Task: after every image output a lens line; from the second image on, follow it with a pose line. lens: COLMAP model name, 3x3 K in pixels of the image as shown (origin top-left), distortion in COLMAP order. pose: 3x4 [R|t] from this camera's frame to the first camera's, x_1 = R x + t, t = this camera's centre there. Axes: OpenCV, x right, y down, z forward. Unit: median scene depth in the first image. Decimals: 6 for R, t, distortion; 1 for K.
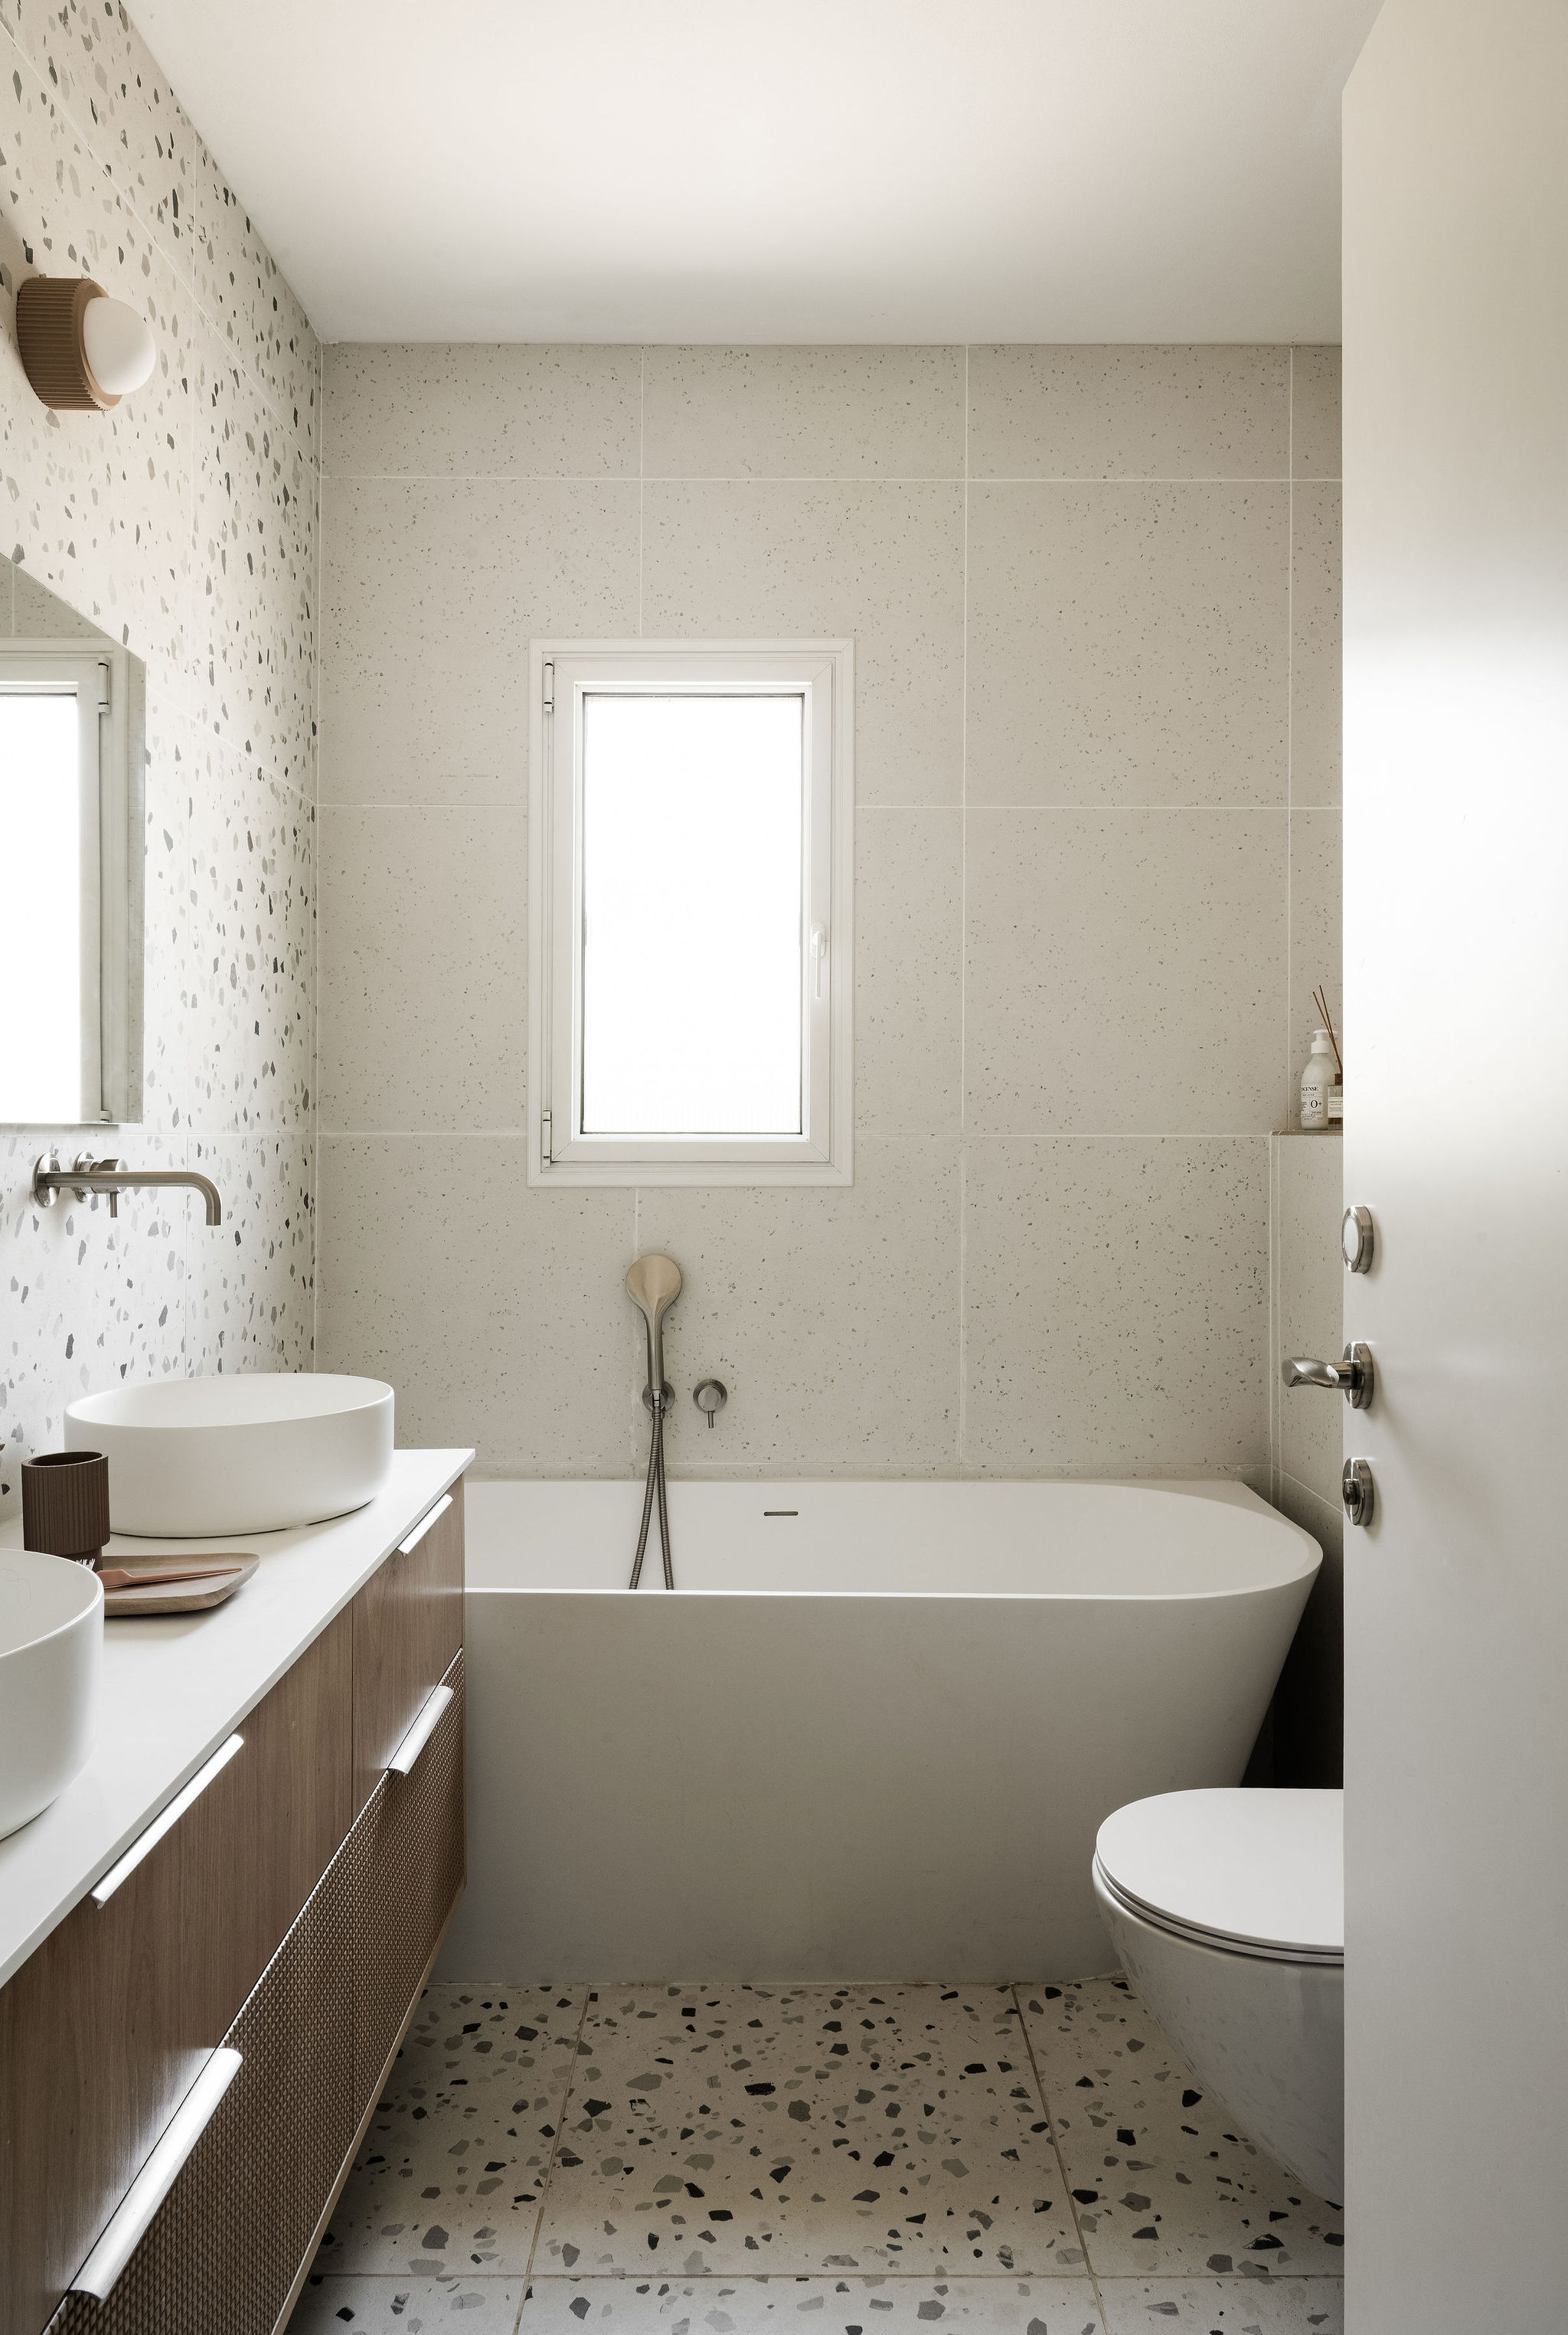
lens RADIAL K [[1600.9, 0, 781.5], [0, 1600.9, 1150.3], [0, 0, 1]] dist [-0.000123, -0.004486]
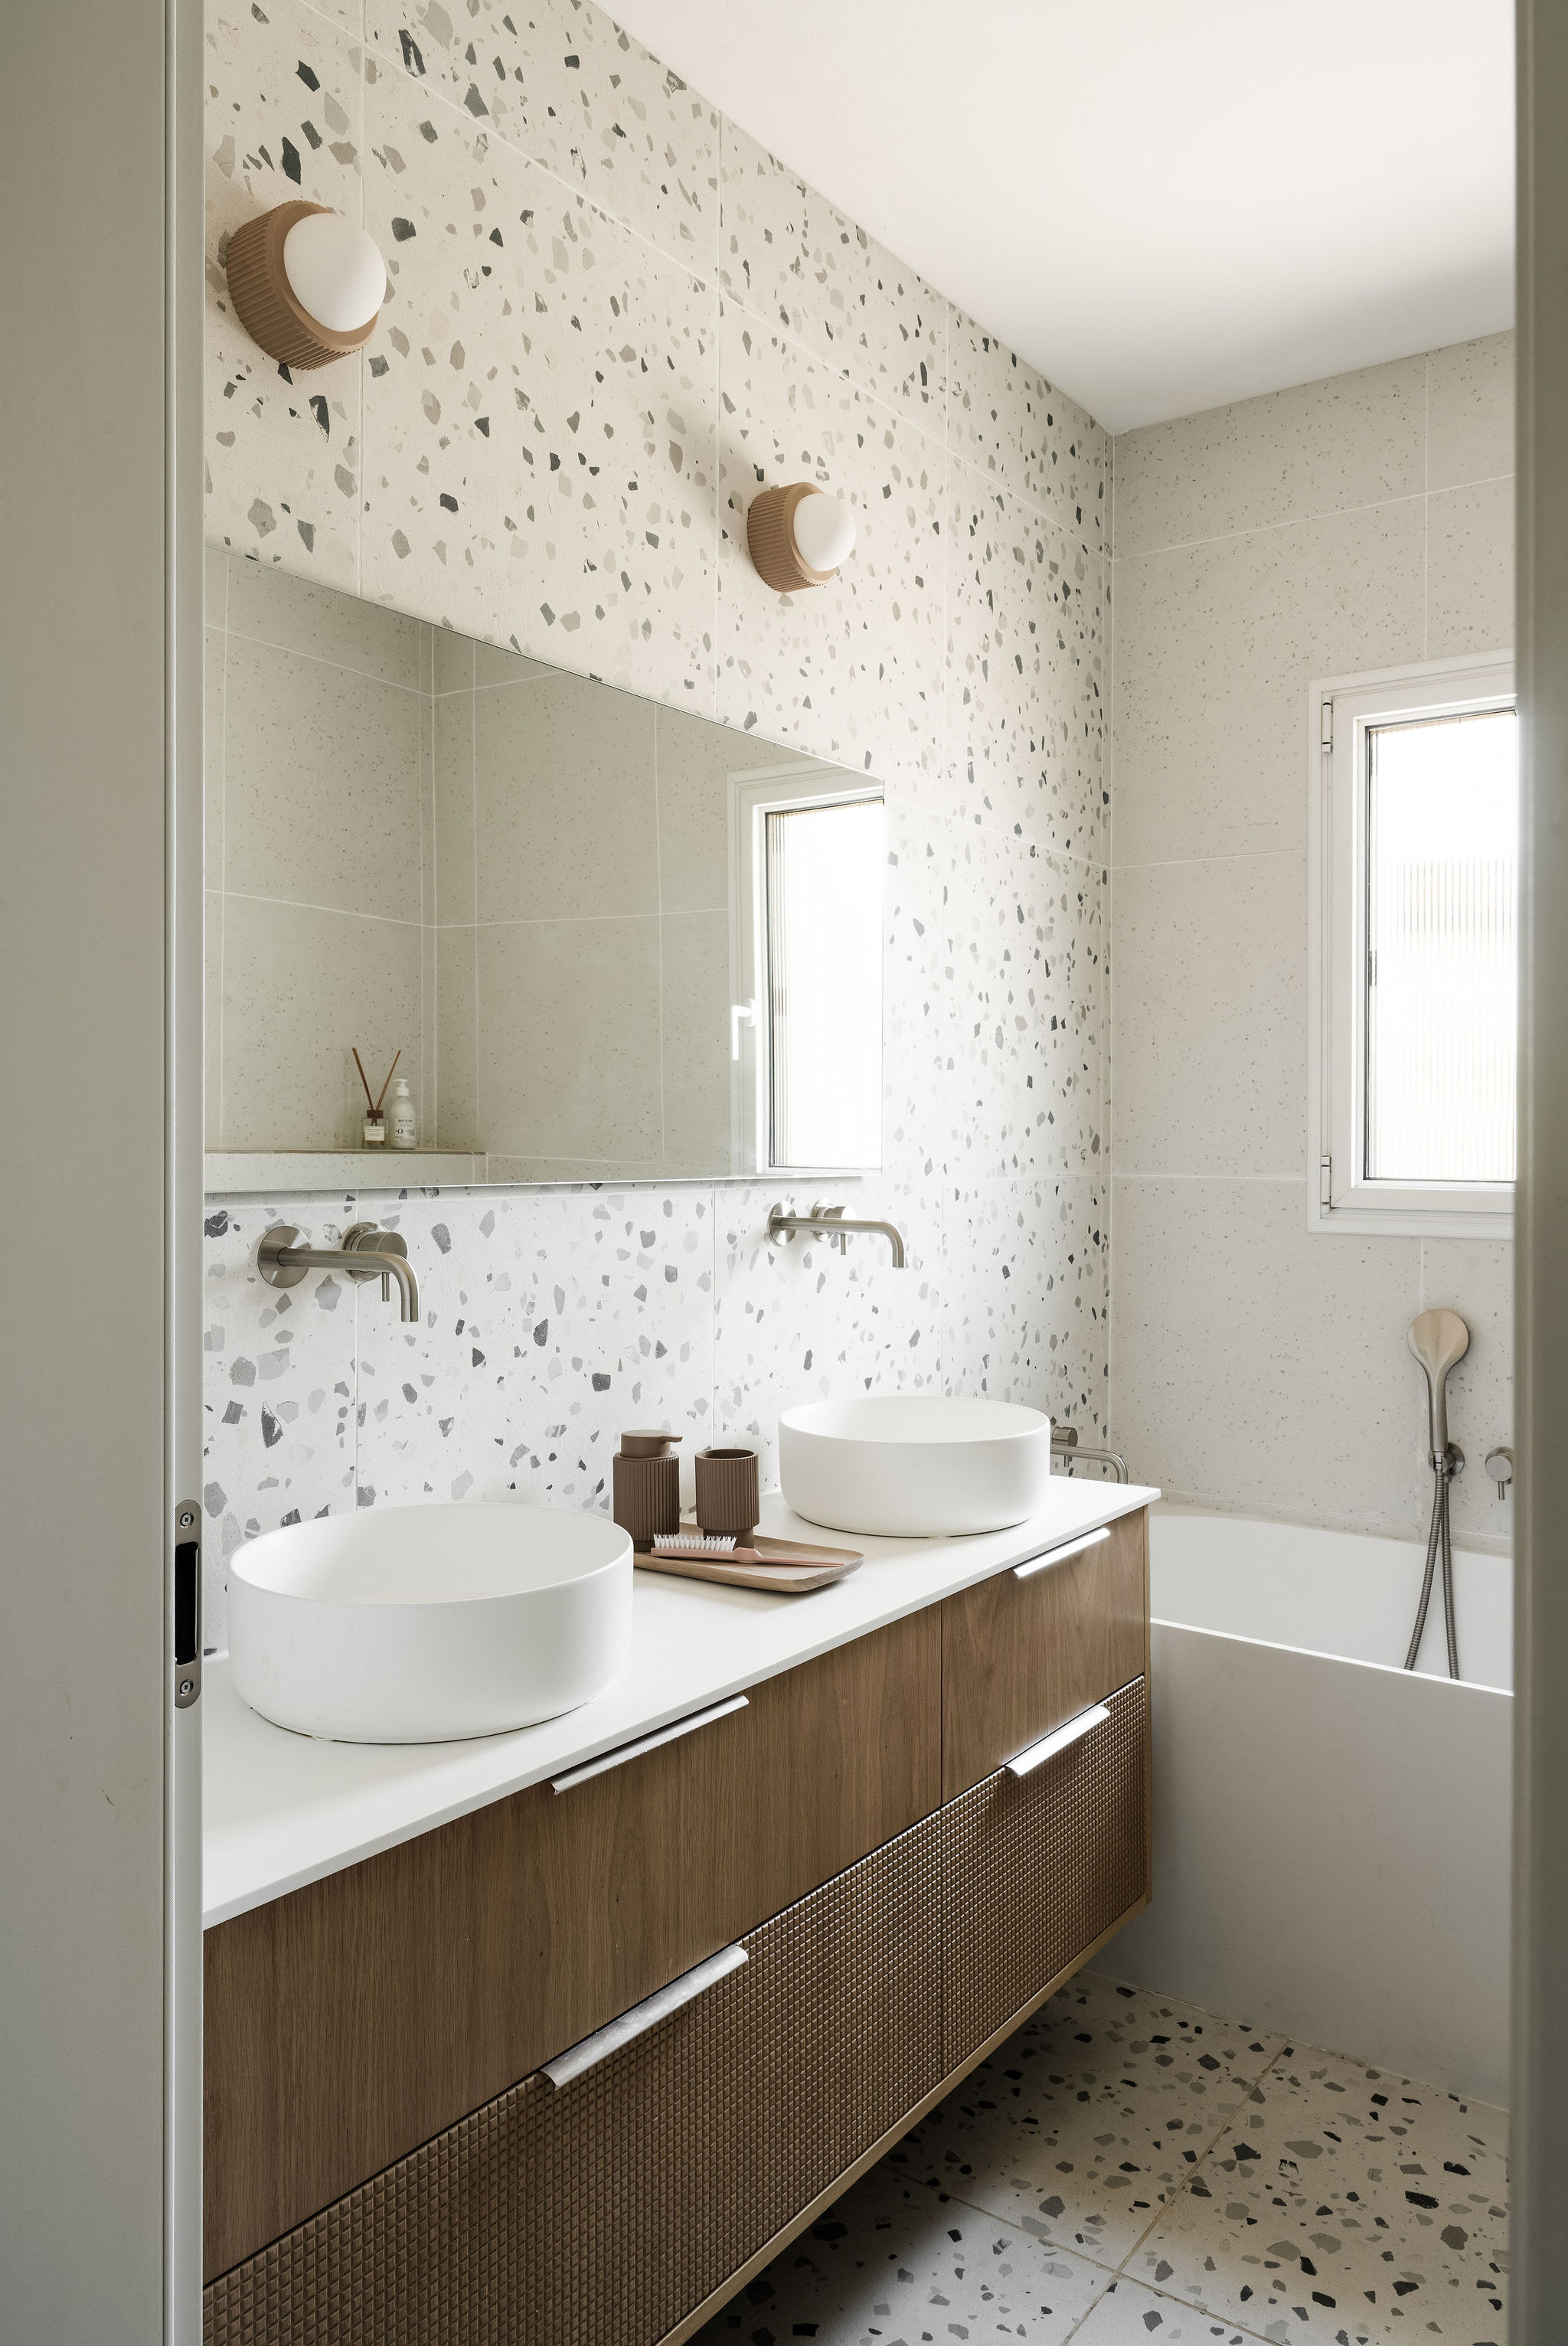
lens RADIAL K [[1597.6, 0, 784.0], [0, 1597.6, 1173.0], [0, 0, 1]] dist [-0.005410, -0.000909]
pose [[0.807993, 0.017202, -0.588940, 0.212375], [-0.012886, 0.999851, 0.011526, -0.027740], [0.589050, -0.001724, 0.808094, 0.012066]]
